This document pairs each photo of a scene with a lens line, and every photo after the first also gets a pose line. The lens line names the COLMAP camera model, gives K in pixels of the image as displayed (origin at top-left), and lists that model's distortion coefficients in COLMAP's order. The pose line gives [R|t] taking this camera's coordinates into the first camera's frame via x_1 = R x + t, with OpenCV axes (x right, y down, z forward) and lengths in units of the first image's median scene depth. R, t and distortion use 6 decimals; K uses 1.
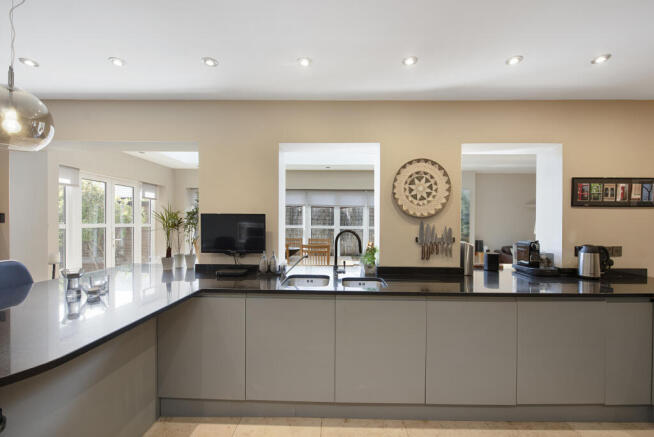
lens RADIAL K [[286.3, 0, 327.0], [0, 286.3, 218.5], [0, 0, 1]] dist [-0.000800, -0.000051]
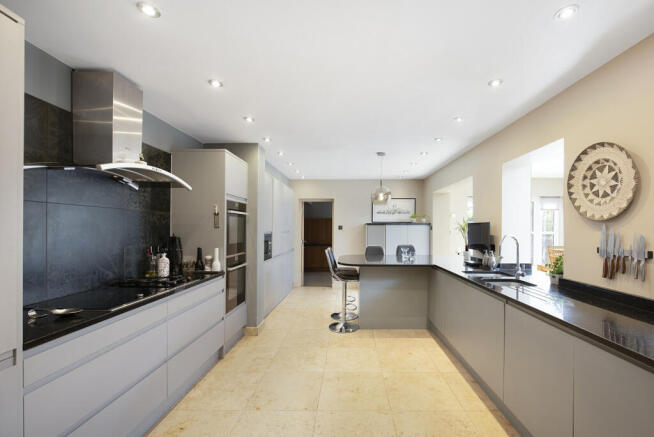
lens RADIAL K [[286.3, 0, 327.0], [0, 286.3, 218.5], [0, 0, 1]] dist [-0.000800, -0.000051]
pose [[-0.049246, -0.036736, -0.998111, 1.105345], [-0.002600, 0.999325, -0.036652, 0.019554], [0.998783, 0.000790, -0.049308, 0.321284]]
